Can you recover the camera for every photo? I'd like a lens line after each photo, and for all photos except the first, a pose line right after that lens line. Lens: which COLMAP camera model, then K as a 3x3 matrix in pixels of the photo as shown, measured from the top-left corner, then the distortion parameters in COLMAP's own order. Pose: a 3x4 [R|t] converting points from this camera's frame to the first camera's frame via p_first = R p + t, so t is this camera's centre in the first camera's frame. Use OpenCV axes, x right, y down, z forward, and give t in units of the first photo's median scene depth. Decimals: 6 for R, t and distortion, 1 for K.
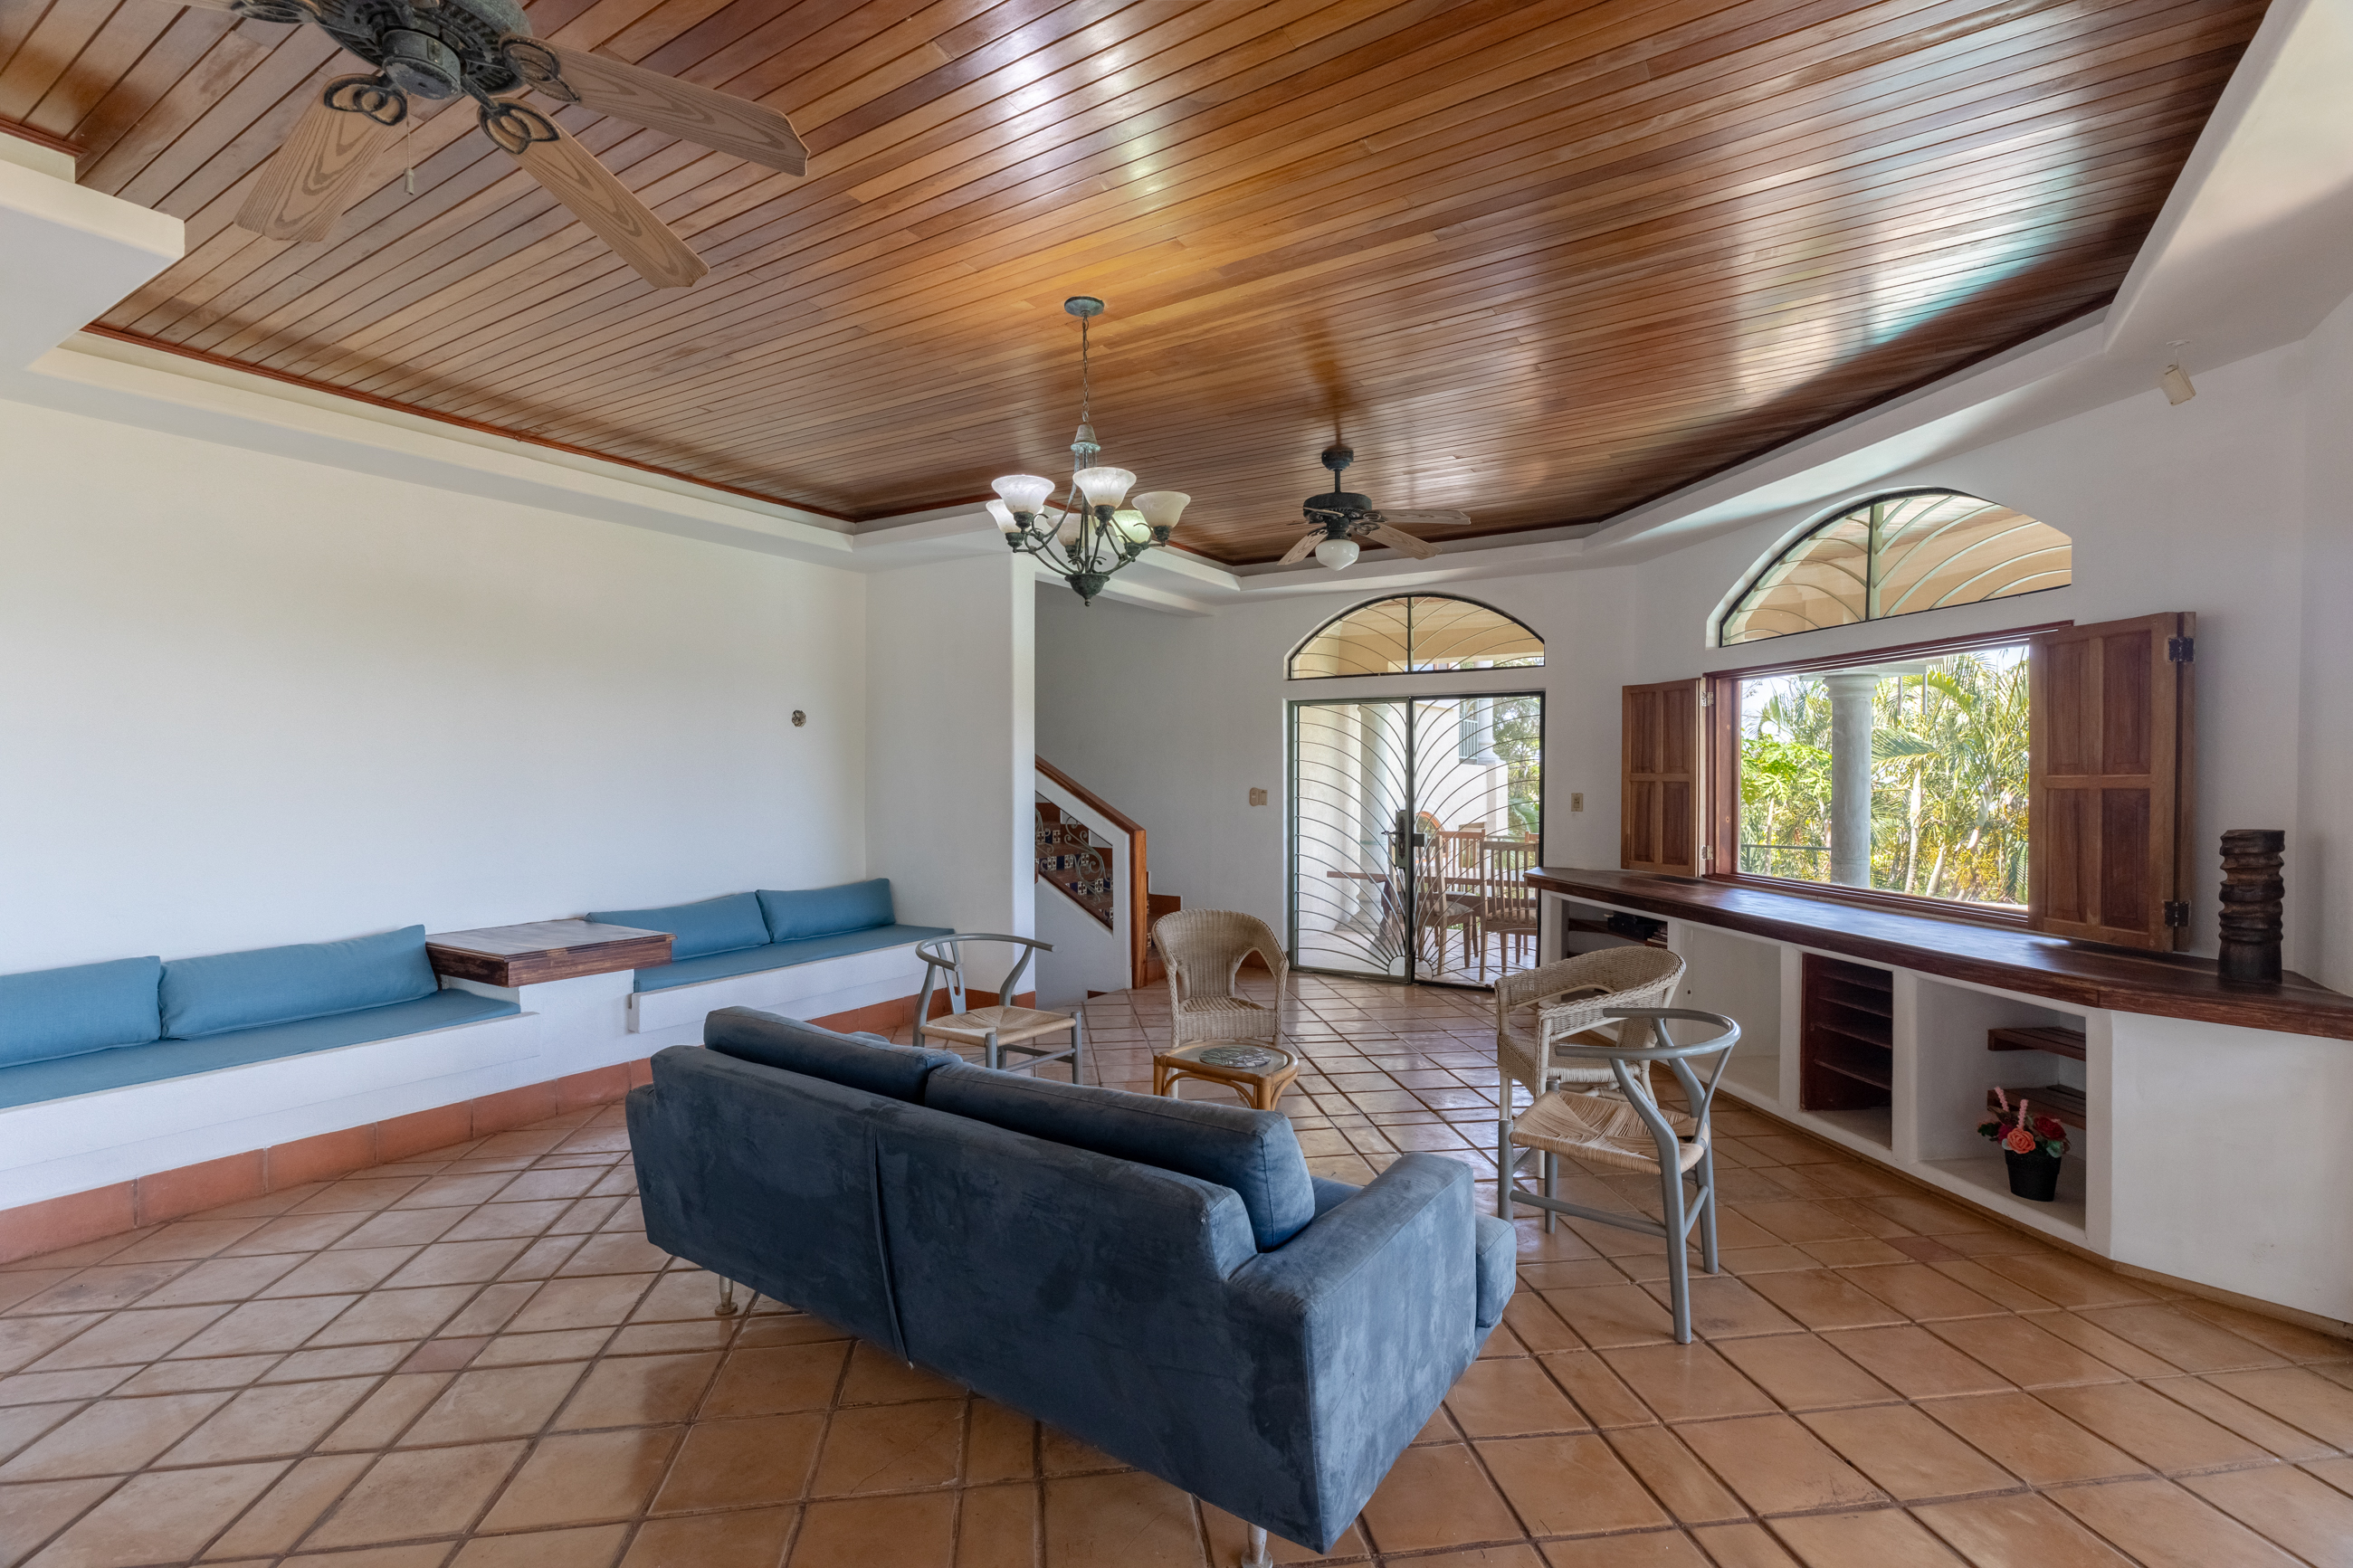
lens RADIAL K [[1049.8, 0, 1187.8], [0, 1049.8, 777.9], [0, 0, 1]] dist [0.008288, -0.001196]
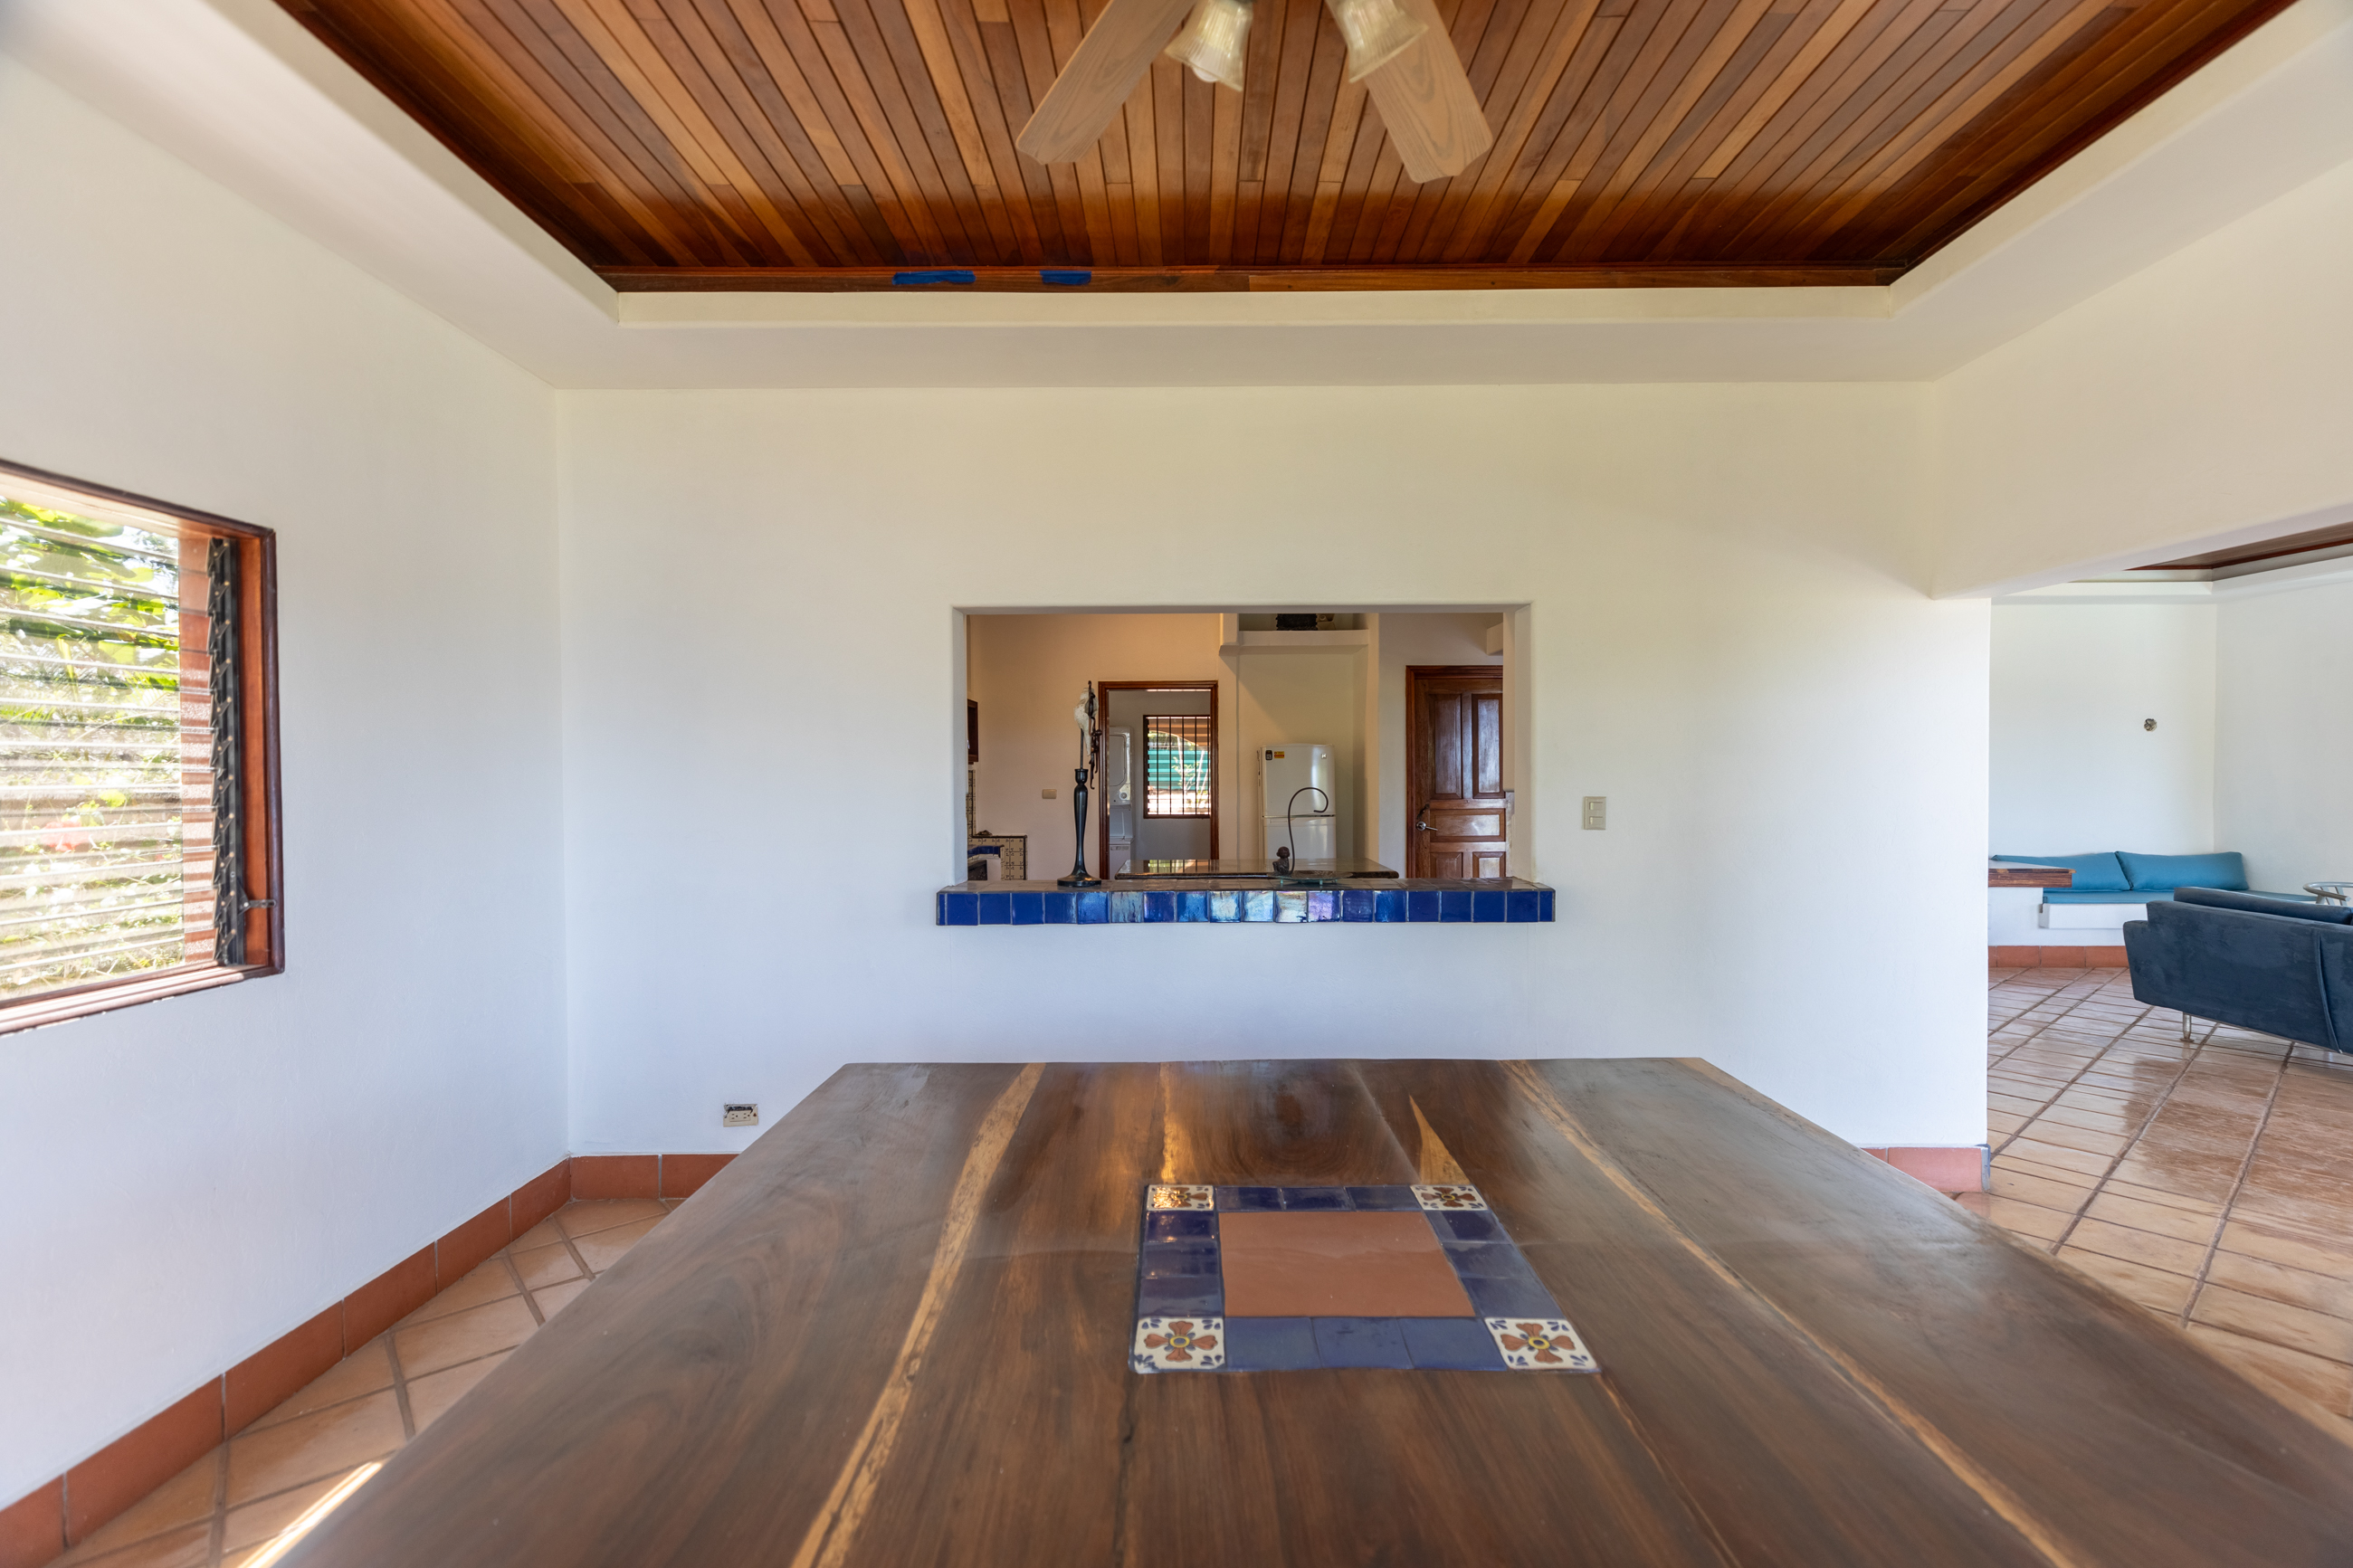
lens RADIAL K [[1049.8, 0, 1184.9], [0, 1049.8, 786.7], [0, 0, 1]] dist [0.008288, -0.001196]
pose [[0.535621, 0.009939, -0.844400, 0.141361], [0.001427, 0.999919, 0.012674, 0.003837], [0.844457, -0.007994, 0.535563, -1.049098]]
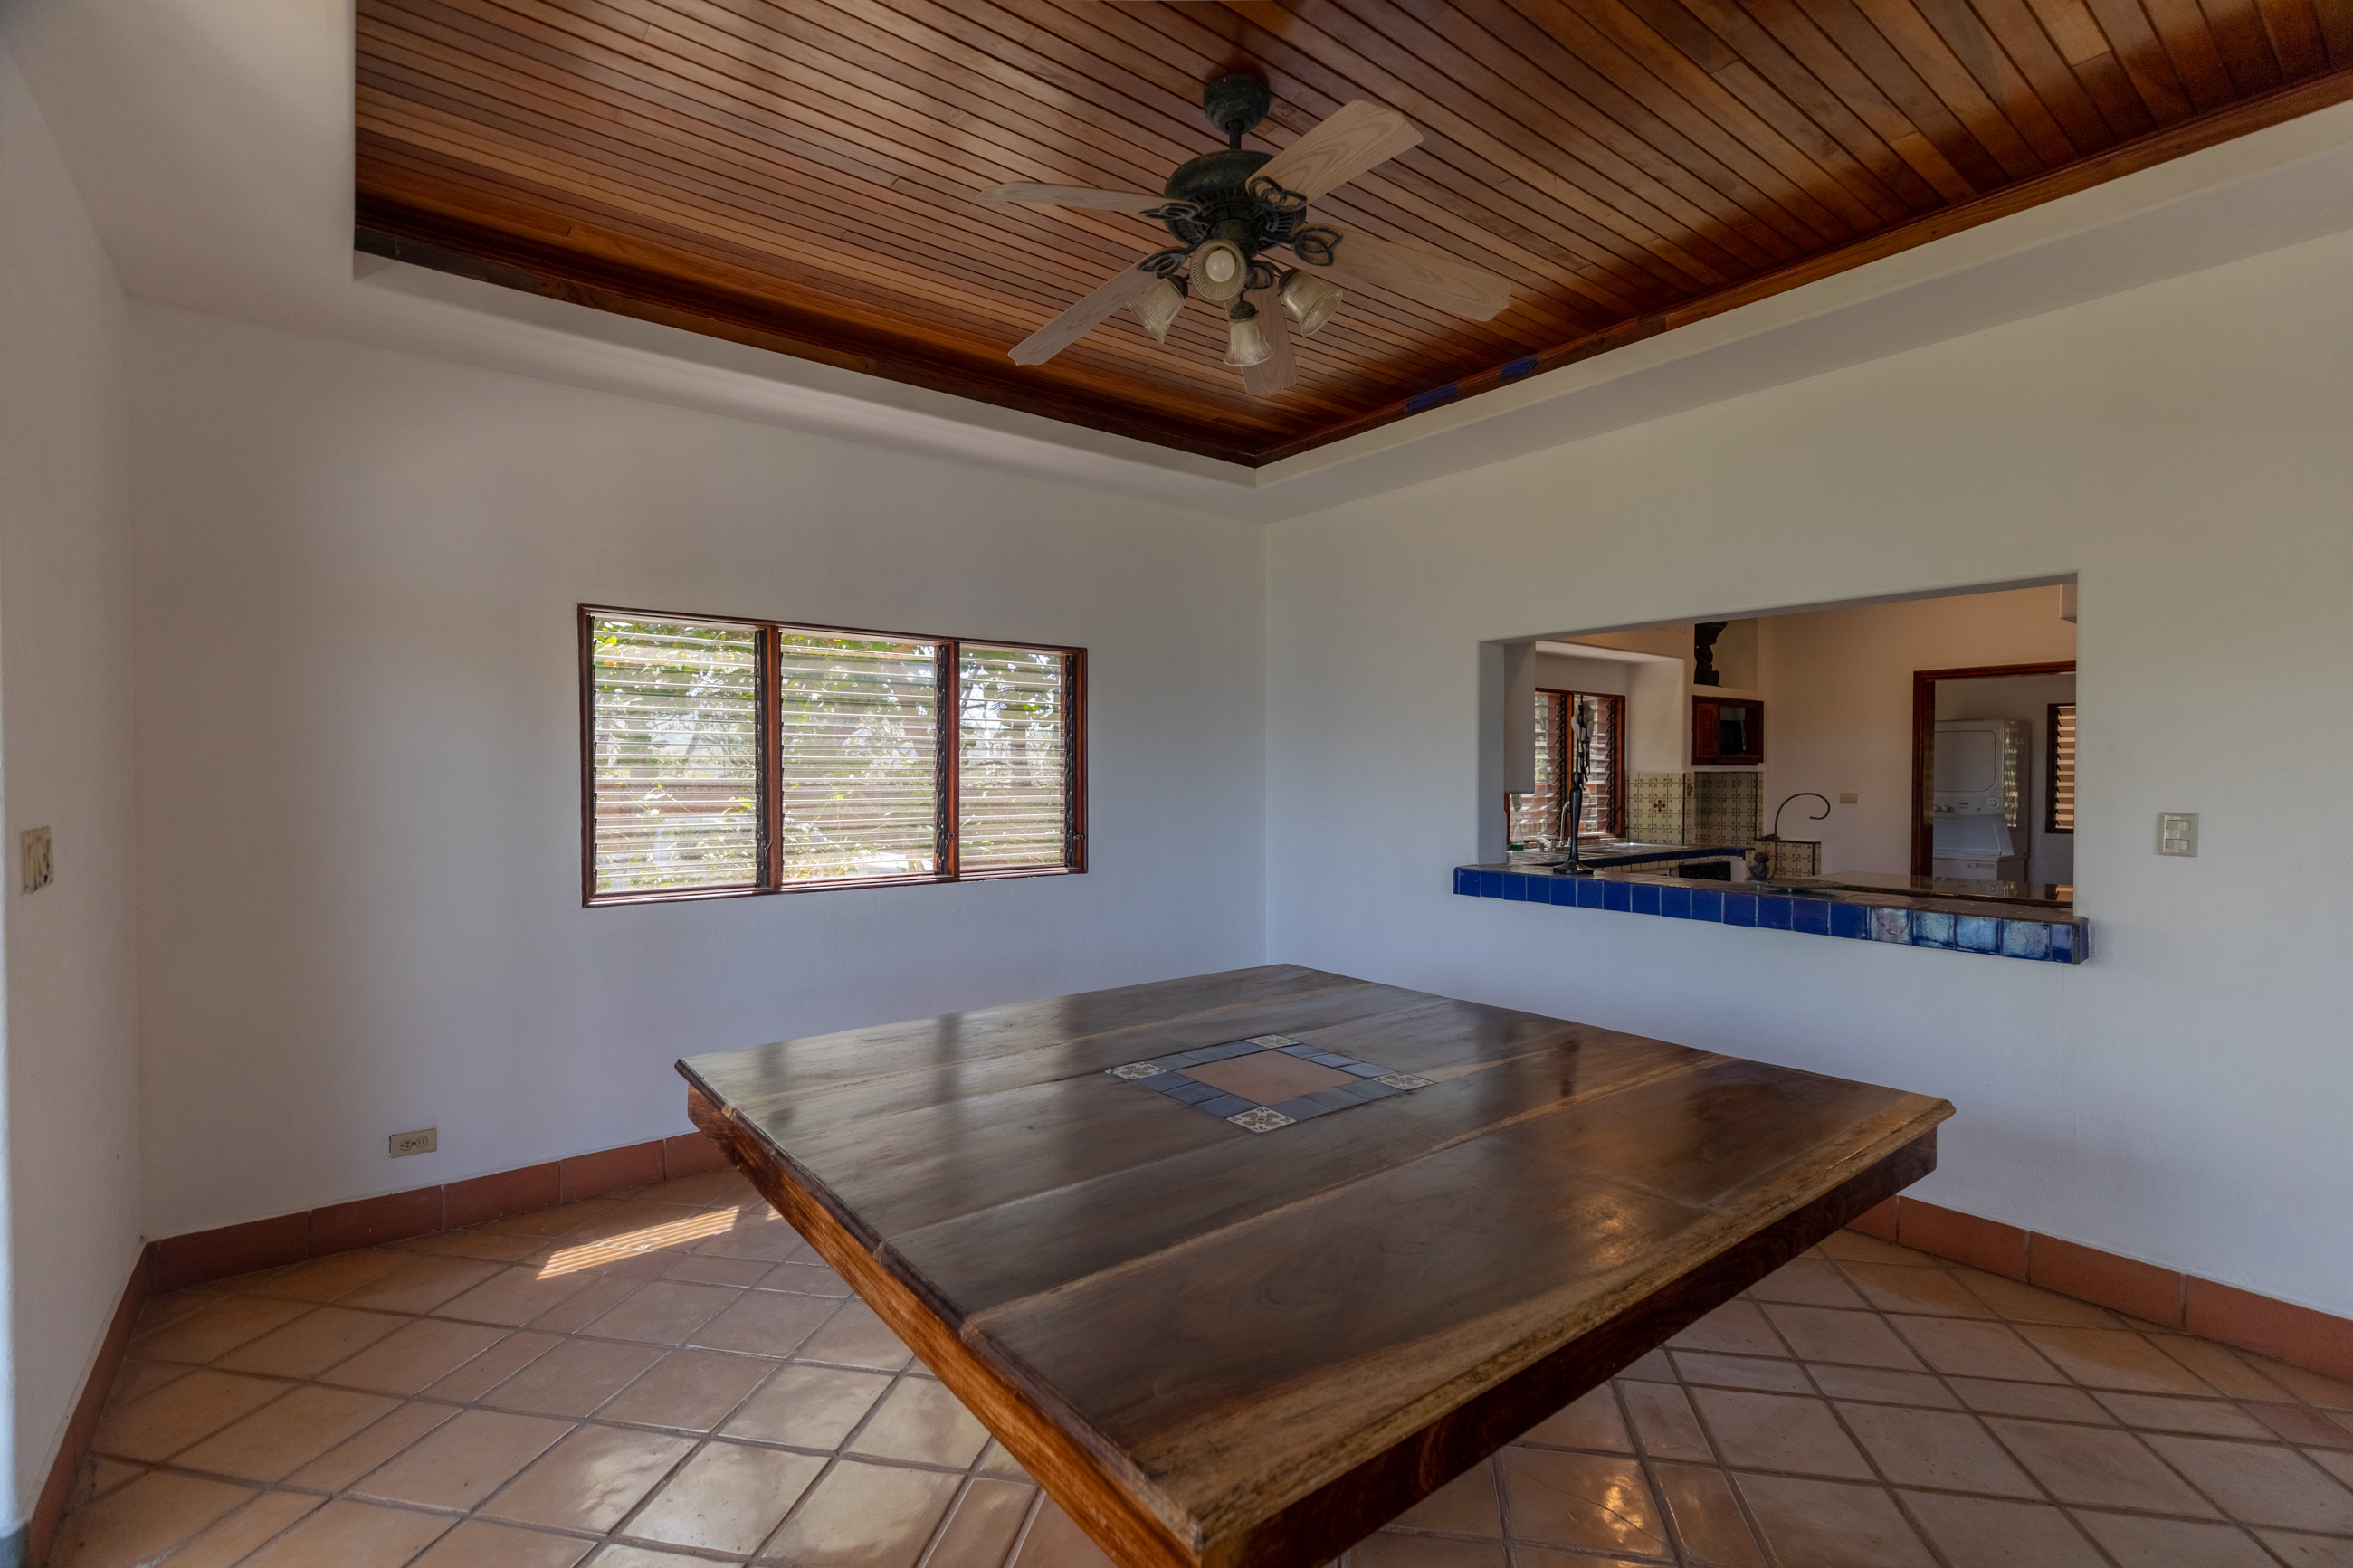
lens RADIAL K [[1049.8, 0, 1181.5], [0, 1049.8, 781.2], [0, 0, 1]] dist [0.008288, -0.001196]
pose [[-0.335812, 0.008772, -0.941888, 0.417176], [-0.006066, 0.999916, 0.011476, -0.000008], [0.941910, 0.009568, -0.335730, -0.685004]]
